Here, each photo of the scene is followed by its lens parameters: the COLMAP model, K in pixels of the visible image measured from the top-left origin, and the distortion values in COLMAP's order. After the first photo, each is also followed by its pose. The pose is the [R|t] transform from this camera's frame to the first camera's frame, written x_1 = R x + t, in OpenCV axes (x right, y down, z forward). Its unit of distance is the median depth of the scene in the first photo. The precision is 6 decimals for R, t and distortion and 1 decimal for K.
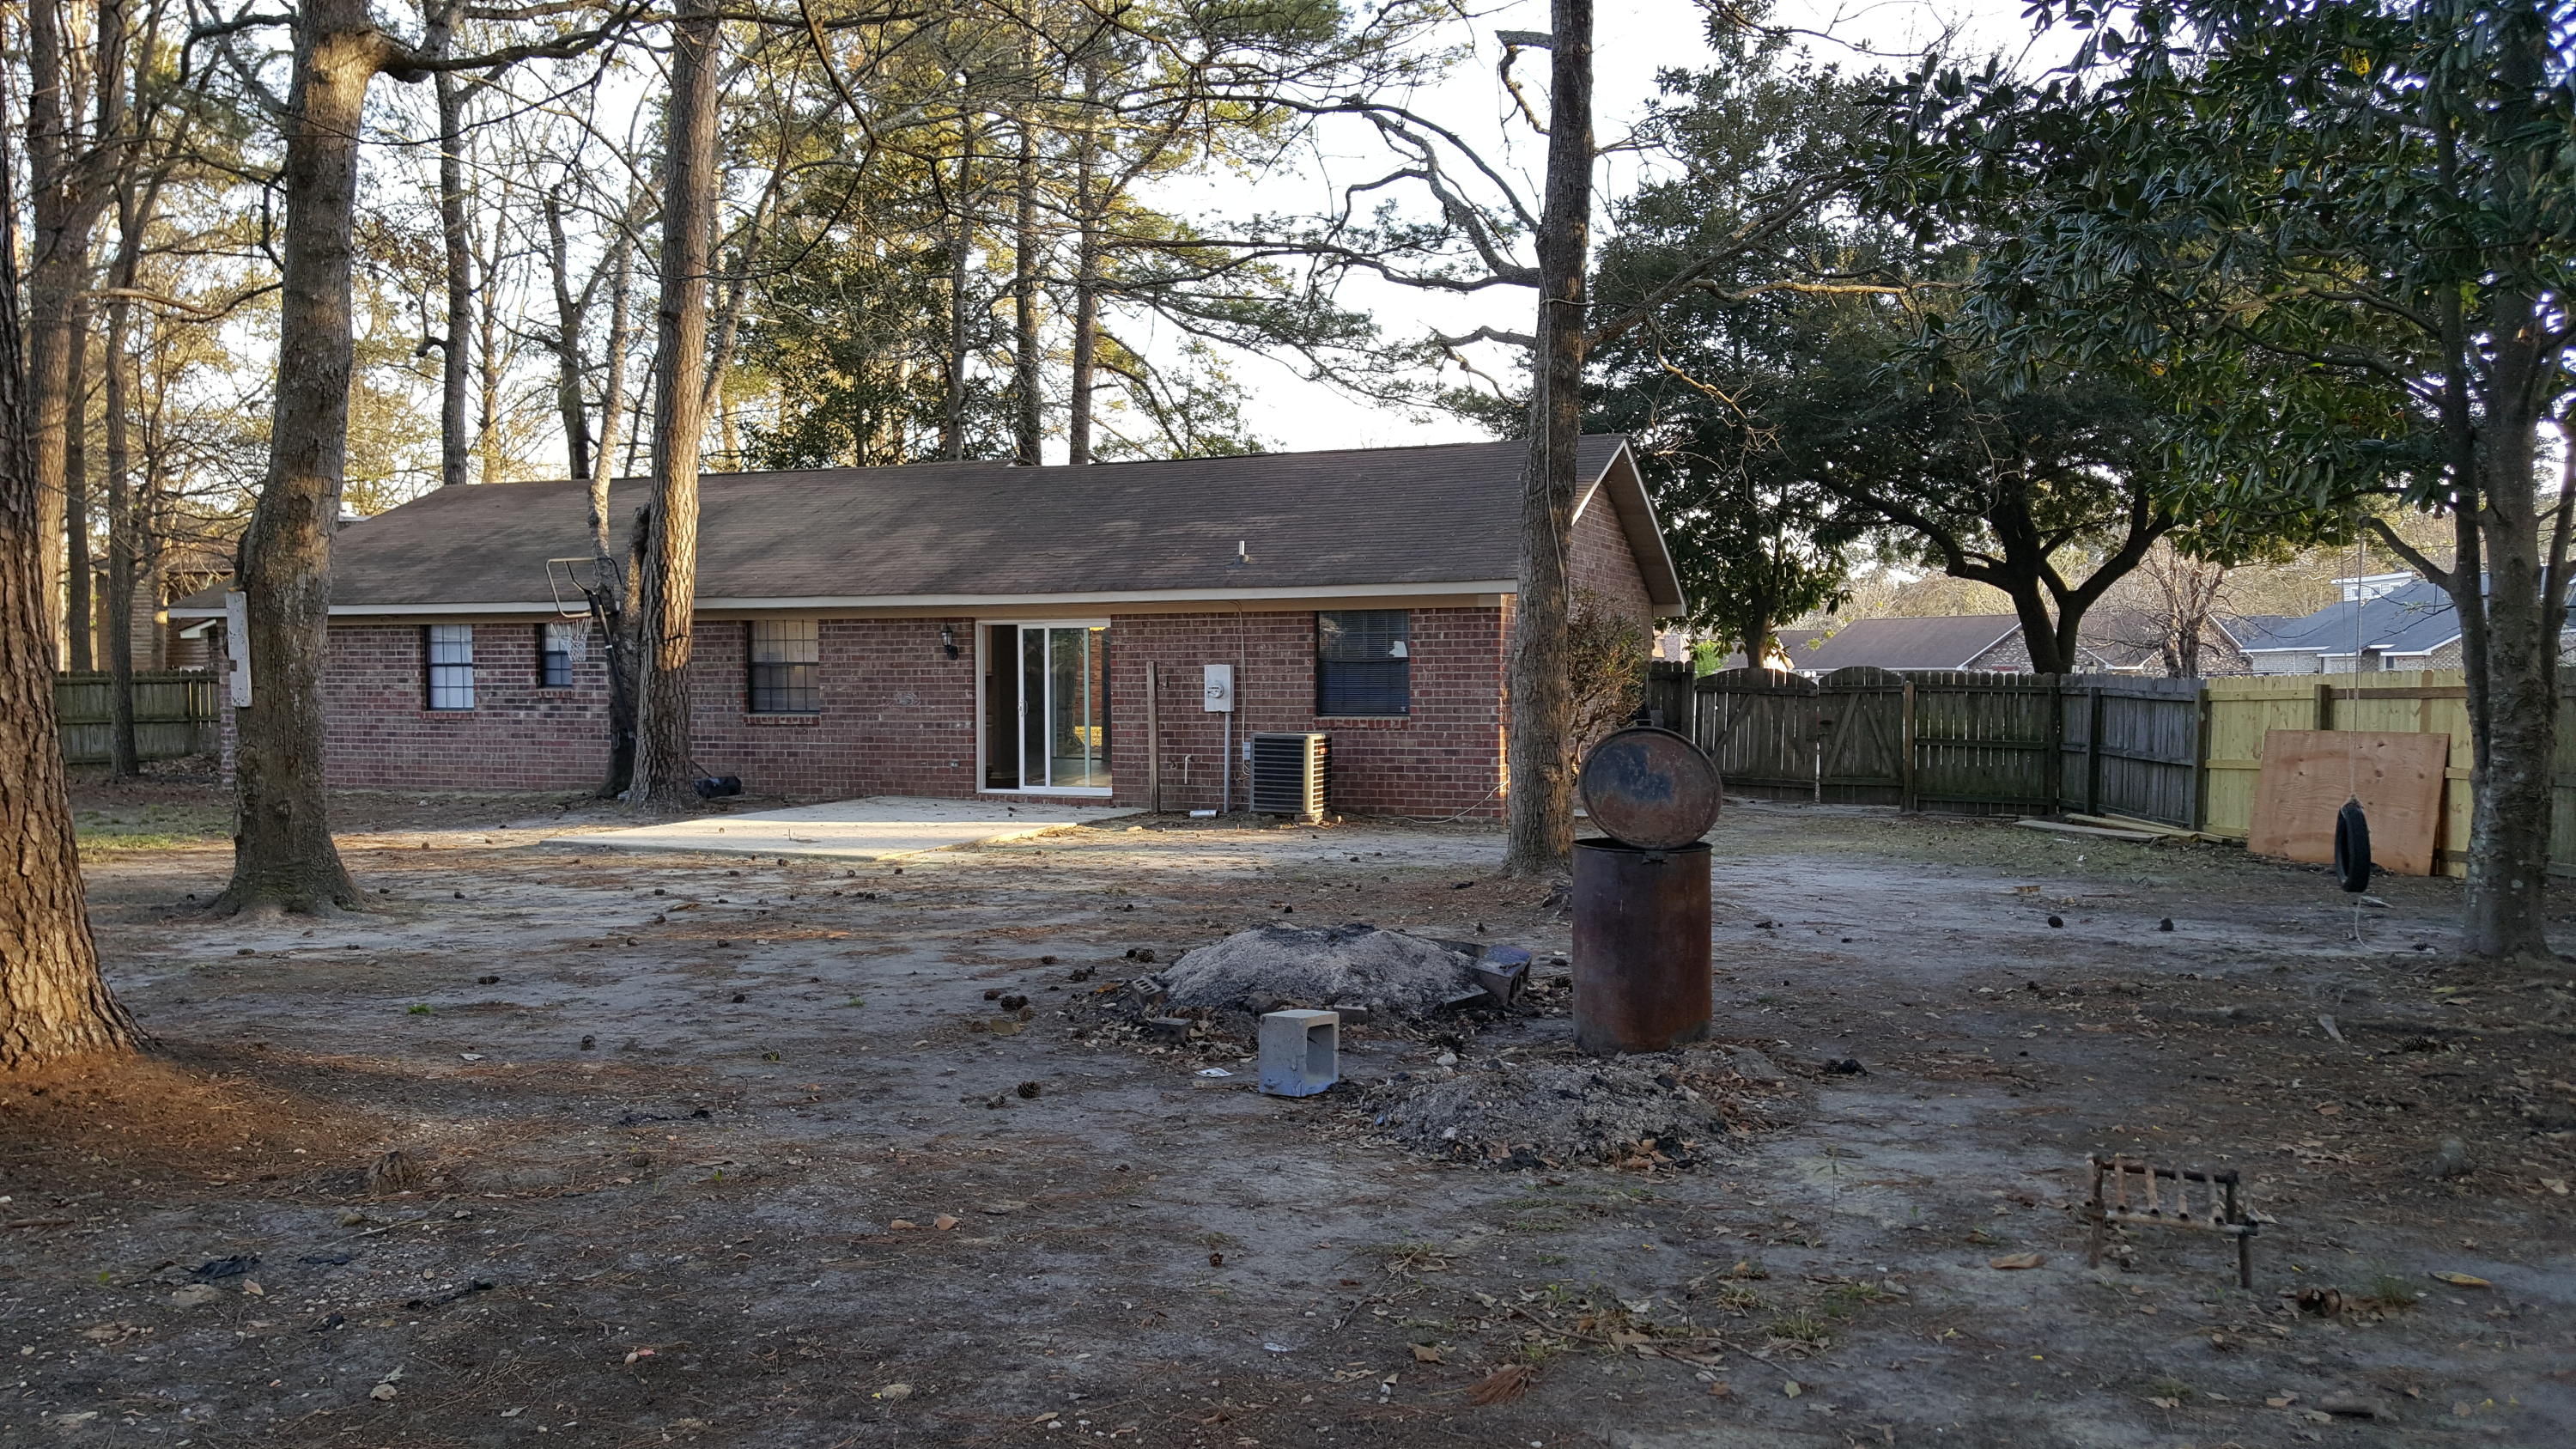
lens RADIAL K [[1907.1, 0, 1301.3], [0, 1907.1, 711.6], [0, 0, 1]] dist [0.121758, -0.166726]
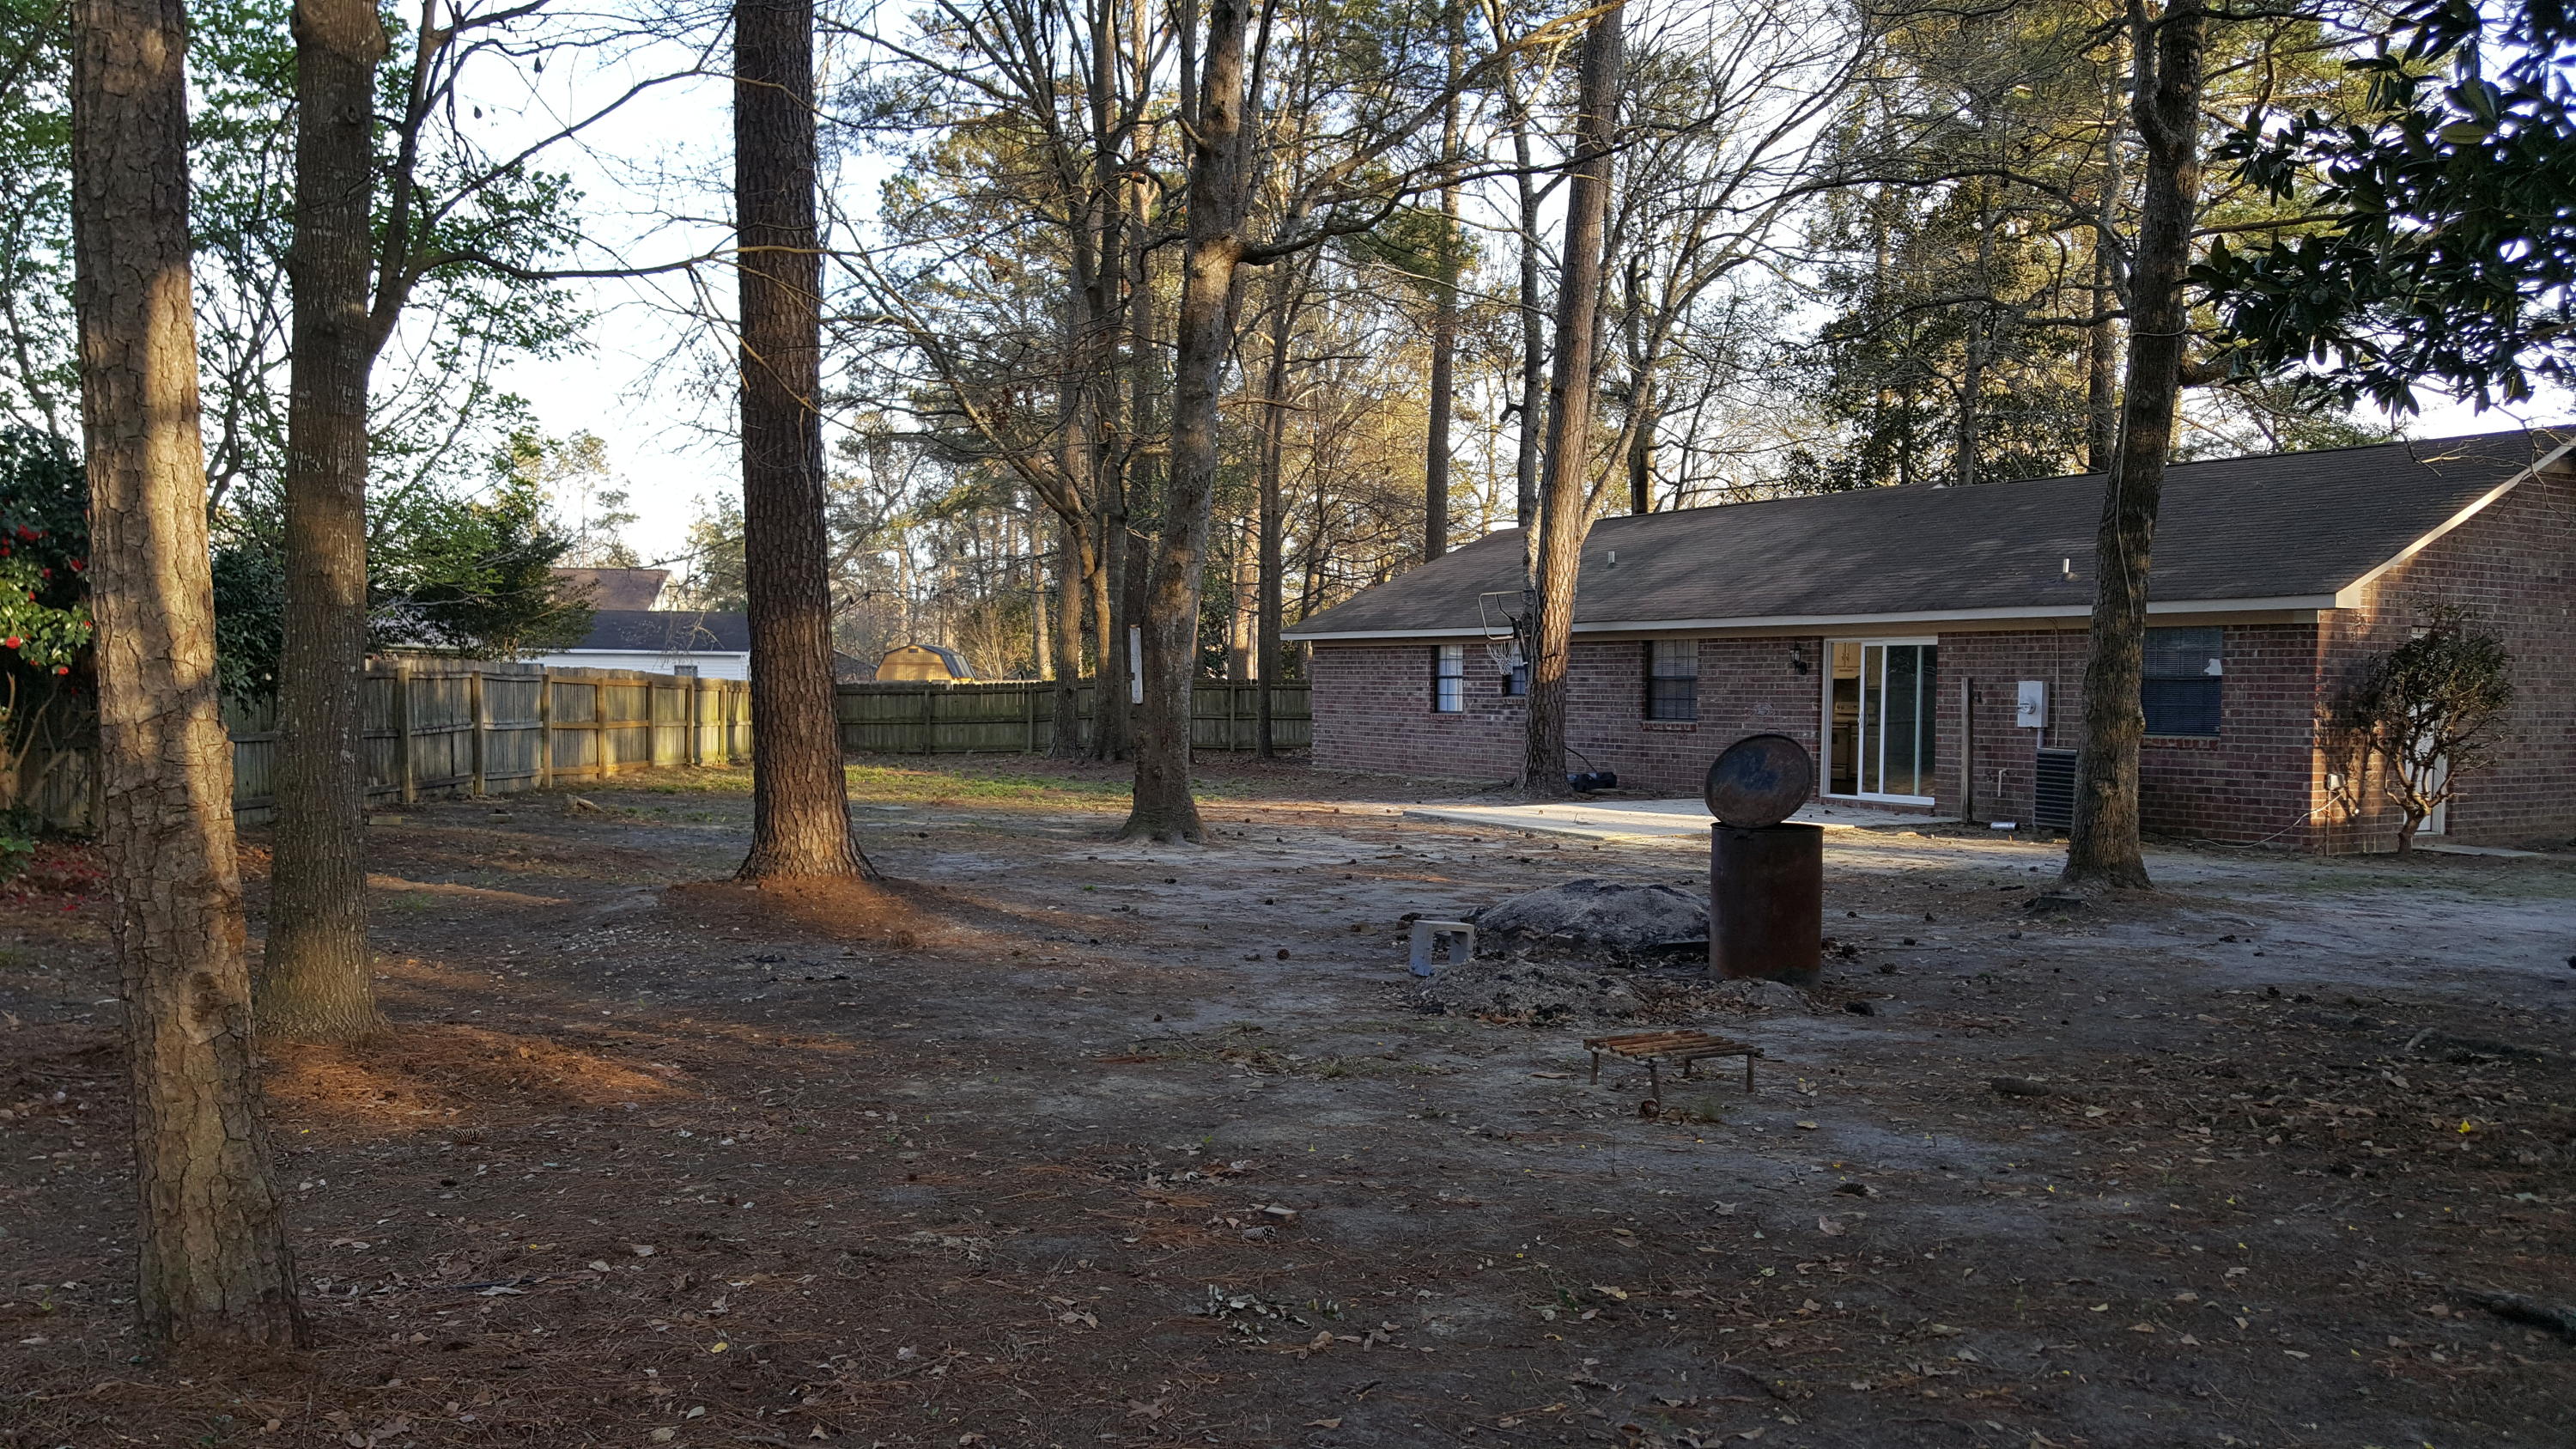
lens RADIAL K [[1907.1, 0, 1263.7], [0, 1907.1, 746.9], [0, 0, 1]] dist [0.121758, -0.166726]
pose [[0.803423, 0.030596, -0.594622, 0.243375], [-0.023776, 0.999531, 0.019304, 0.000212], [0.594933, -0.001372, 0.803774, -0.078420]]
